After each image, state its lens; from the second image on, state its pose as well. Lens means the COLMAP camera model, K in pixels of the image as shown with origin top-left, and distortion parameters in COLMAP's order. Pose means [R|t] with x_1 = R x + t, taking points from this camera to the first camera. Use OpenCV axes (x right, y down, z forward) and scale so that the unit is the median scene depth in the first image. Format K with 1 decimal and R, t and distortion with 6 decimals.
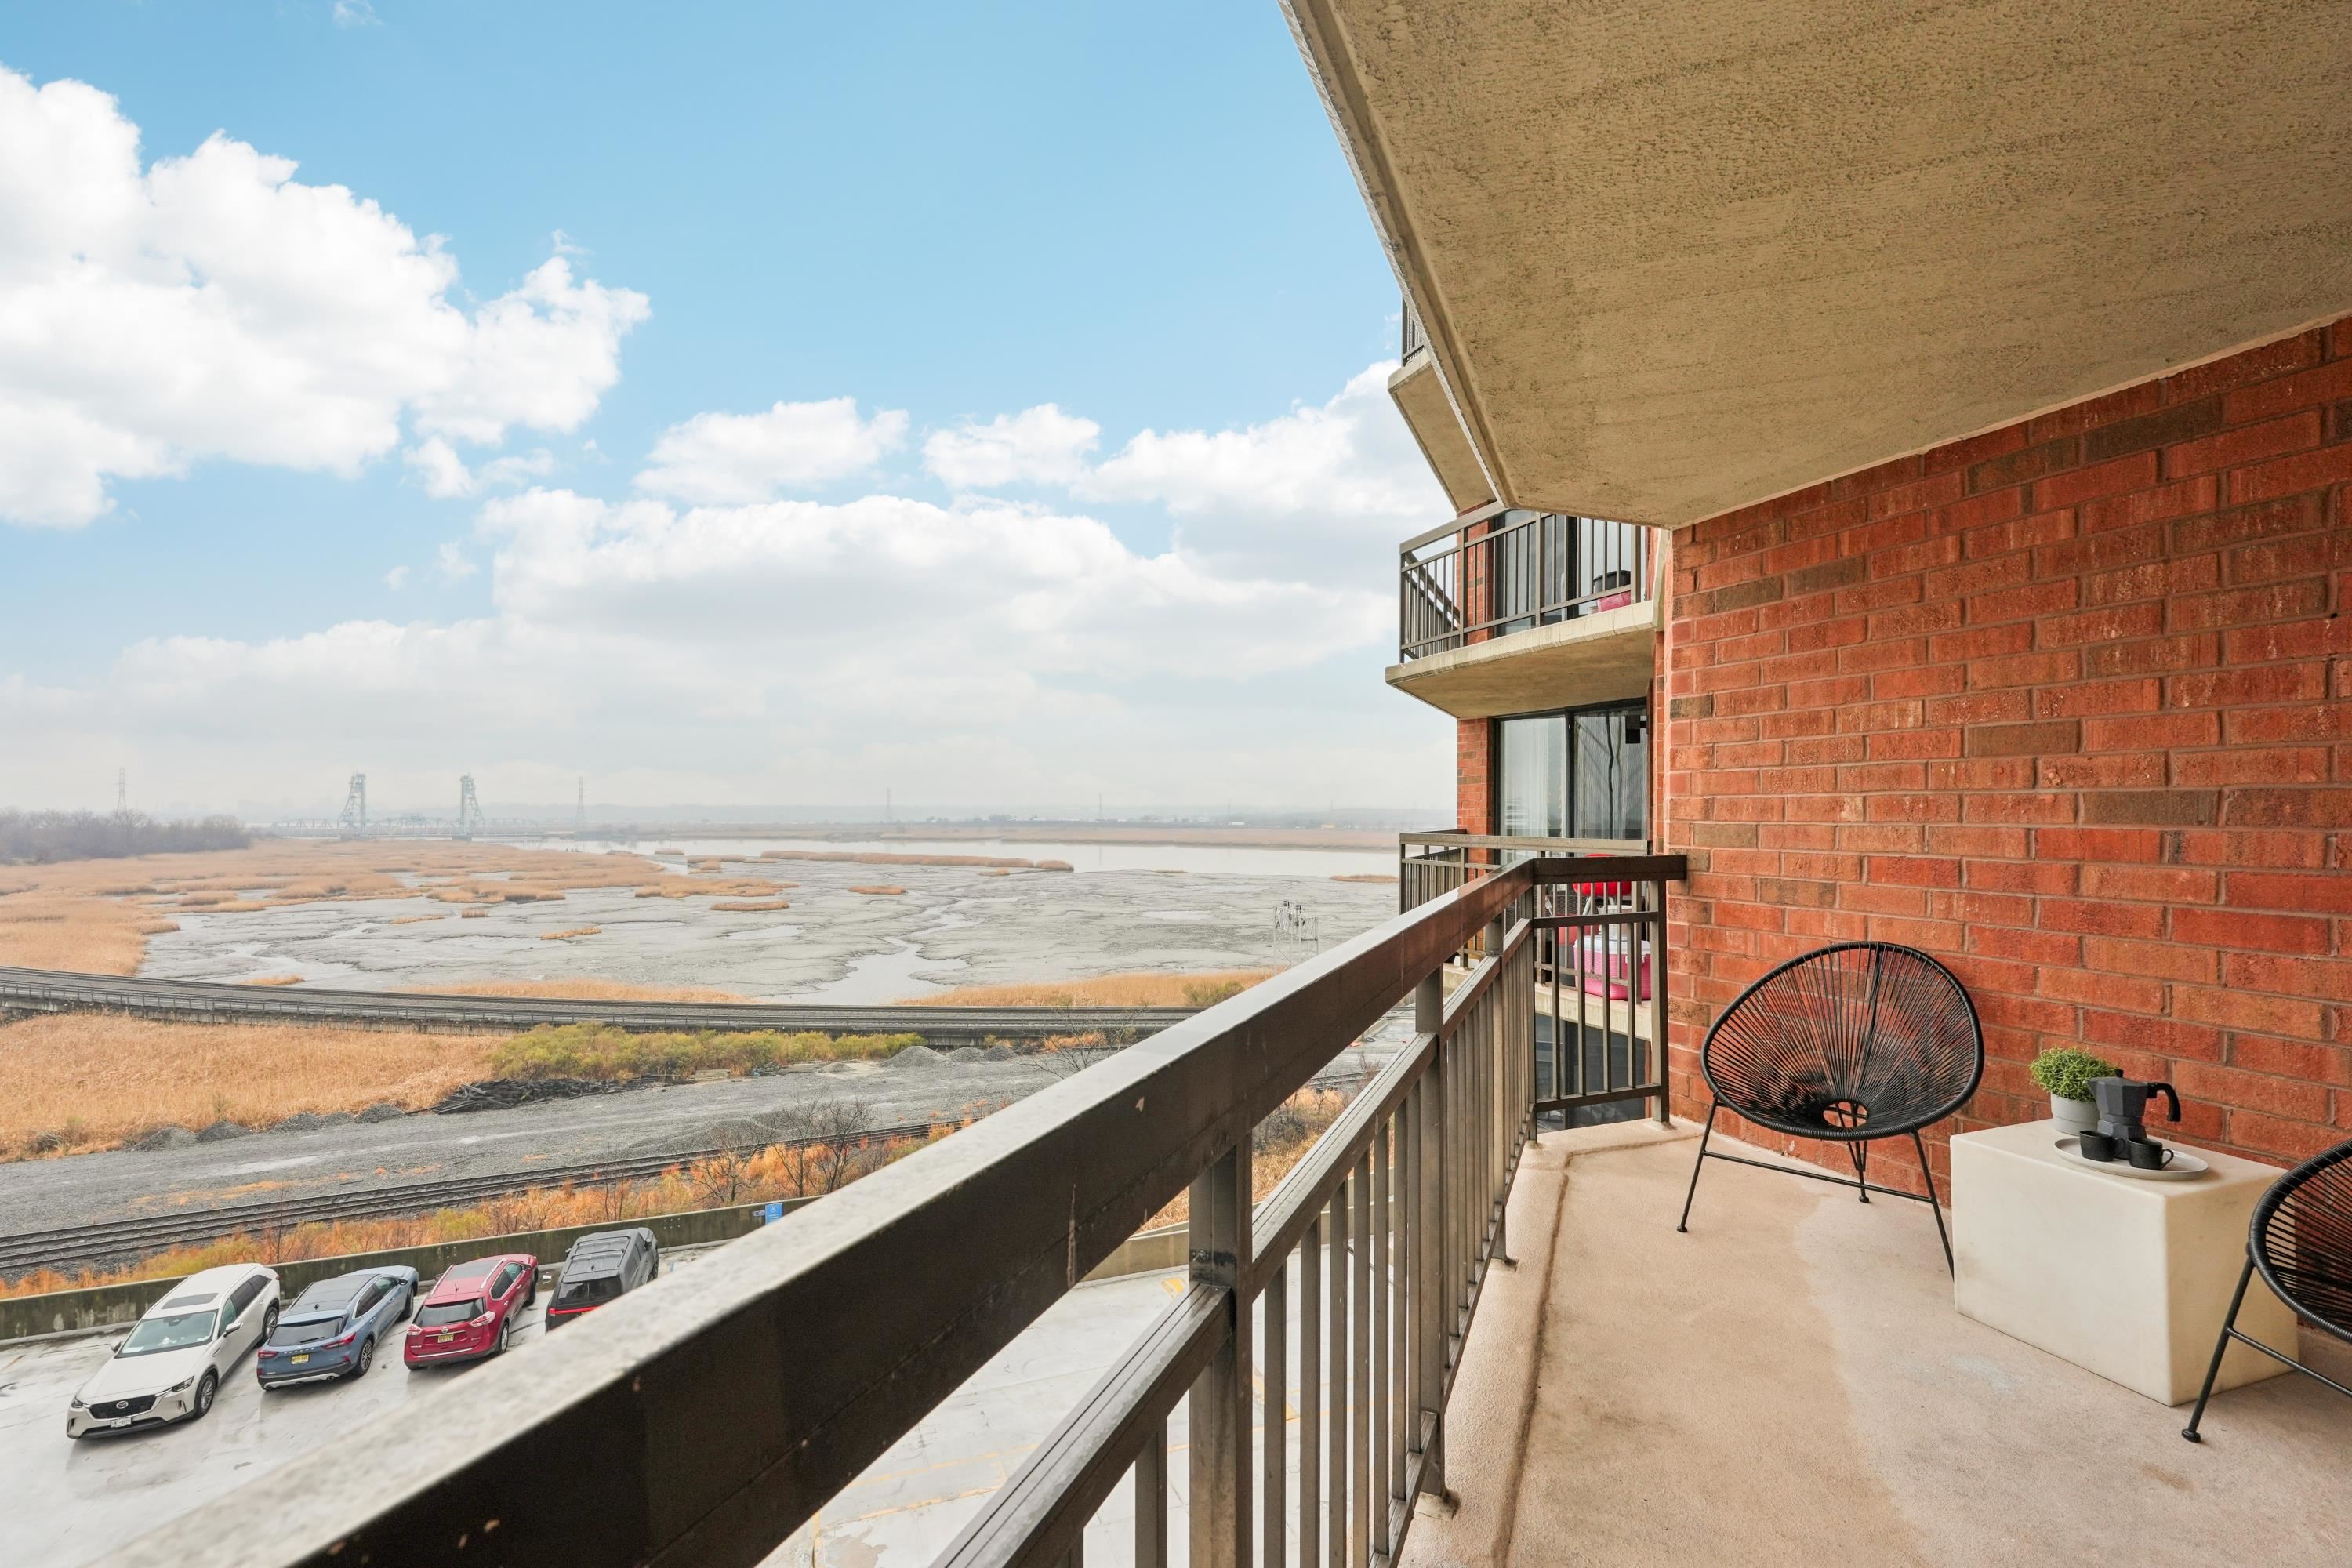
lens RADIAL K [[1045.1, 0, 1168.4], [0, 1045.1, 801.8], [0, 0, 1]] dist [-0.013083, 0.005834]
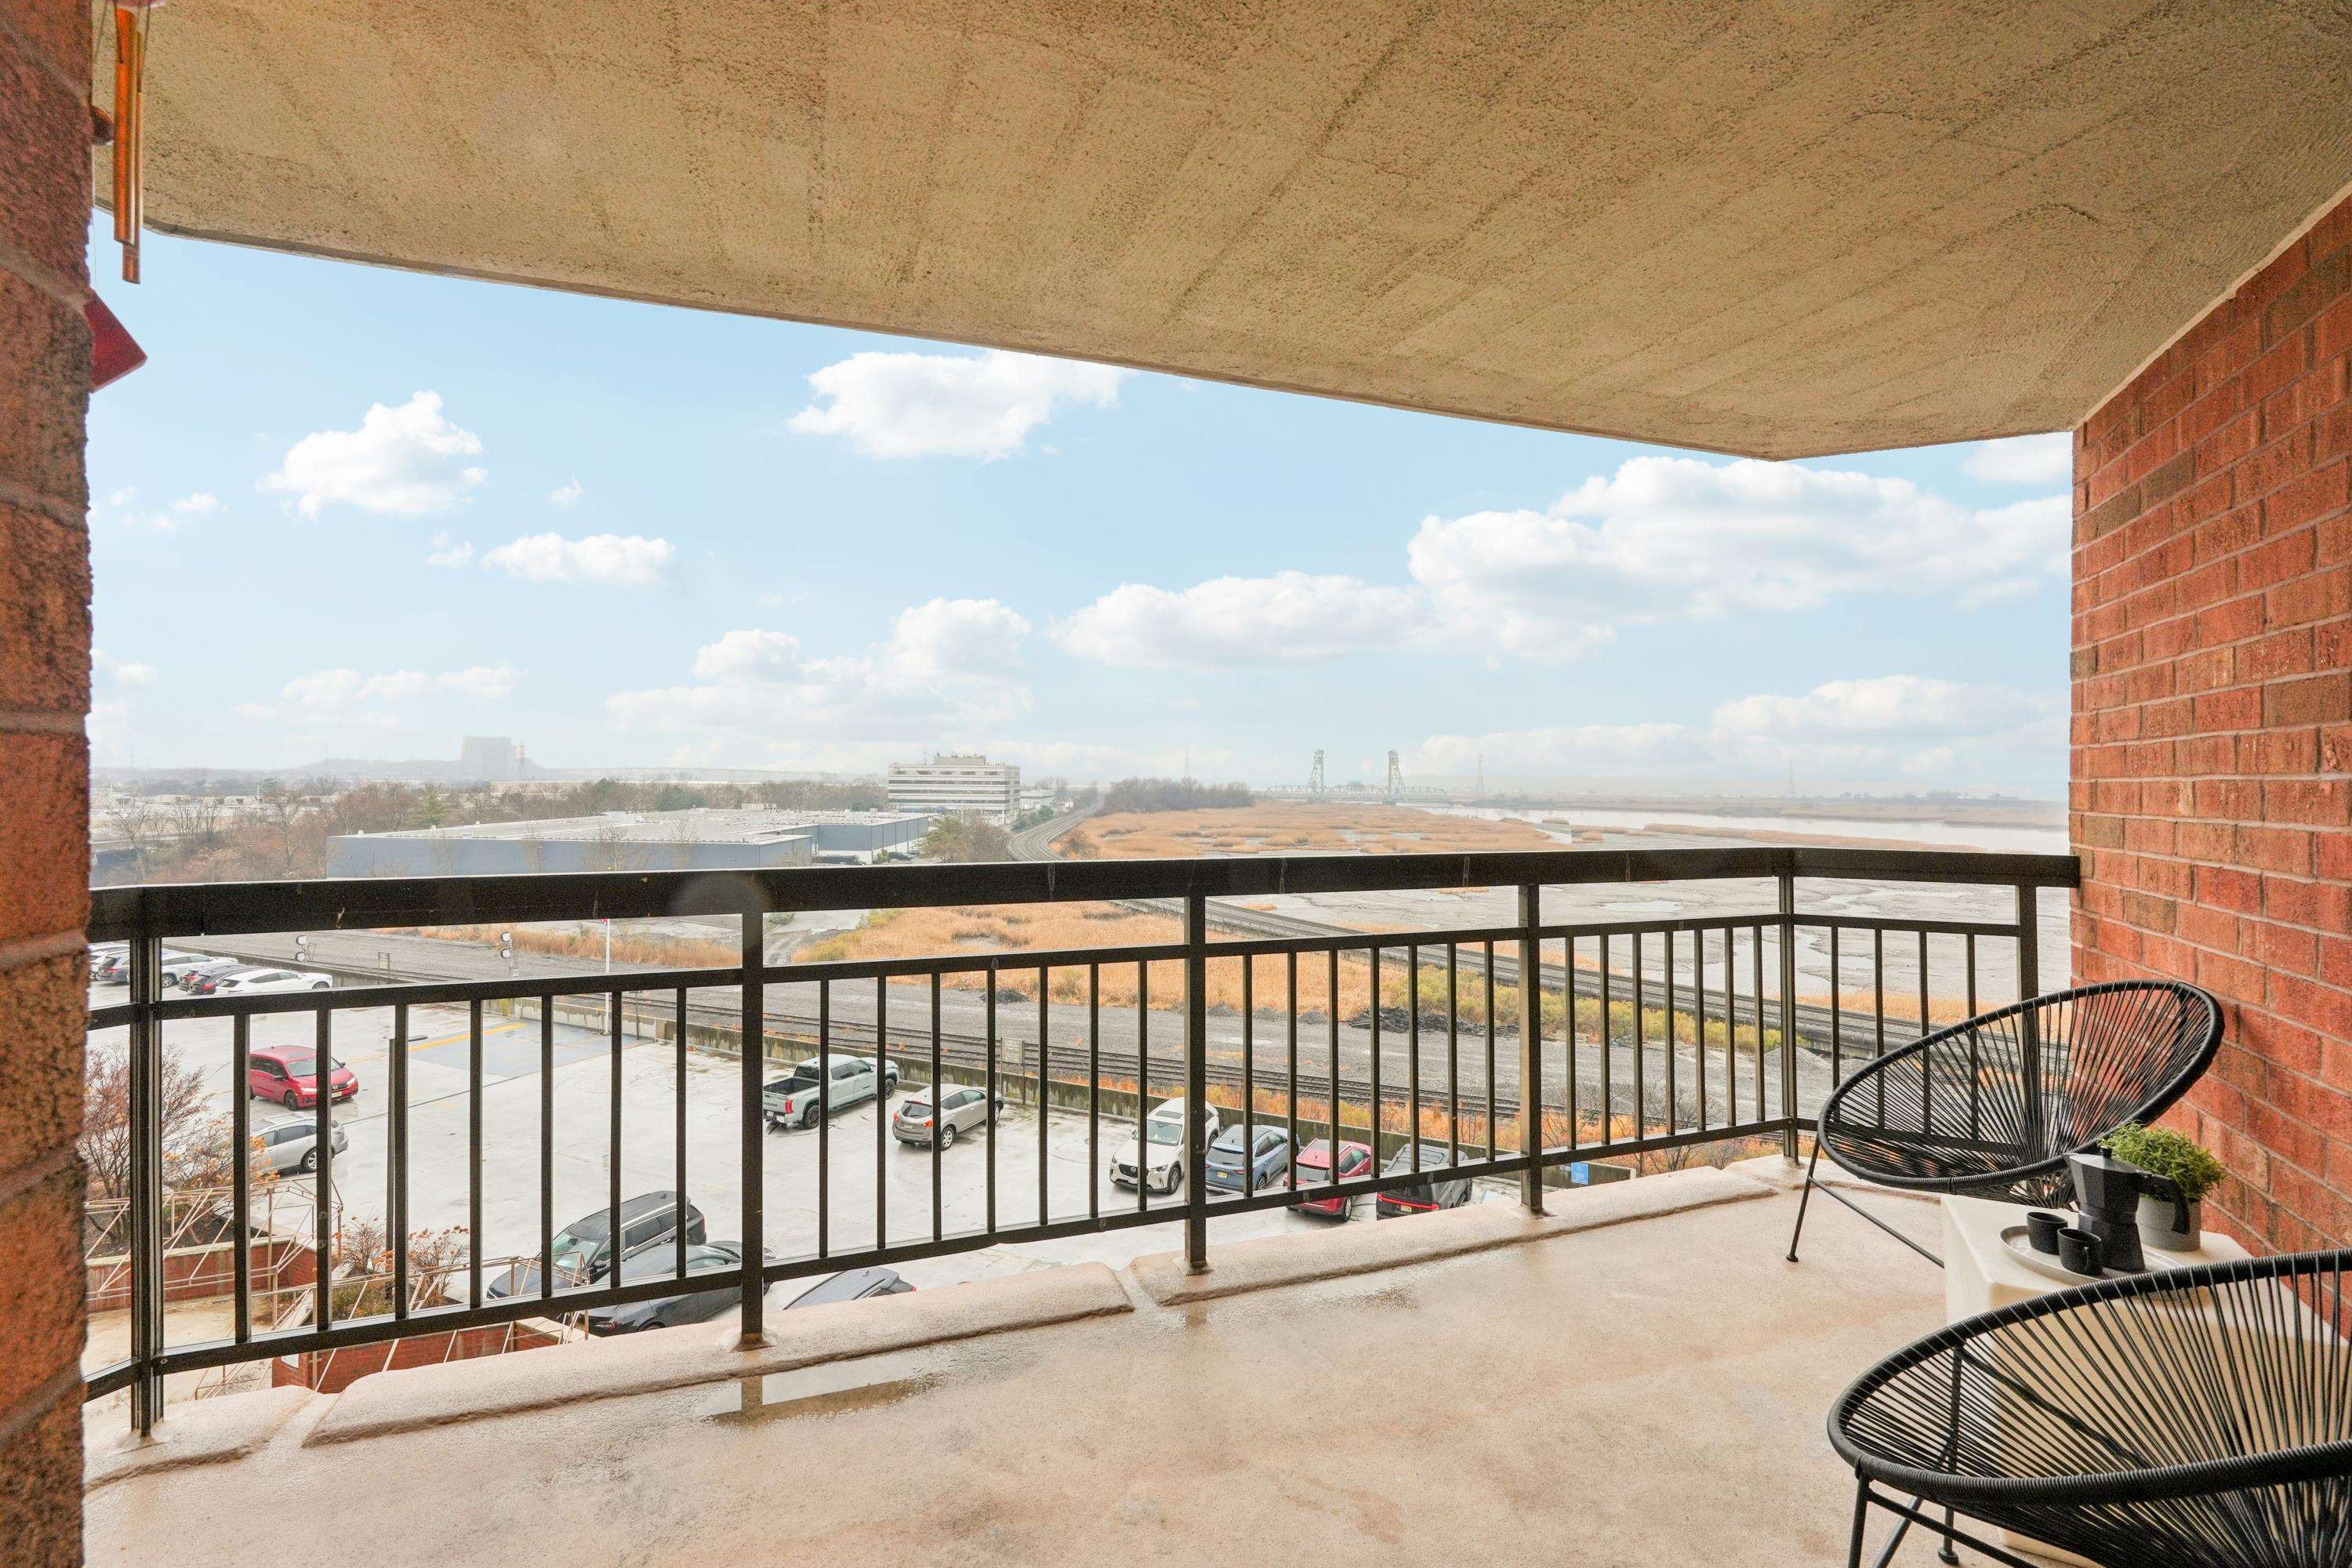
lens RADIAL K [[1045.1, 0, 1172.0], [0, 1045.1, 781.1], [0, 0, 1]] dist [-0.013083, 0.005834]
pose [[0.684506, 0.009534, -0.728945, 0.739685], [-0.004029, 0.999949, 0.009295, -0.010323], [0.728996, -0.003426, 0.684509, -0.011053]]
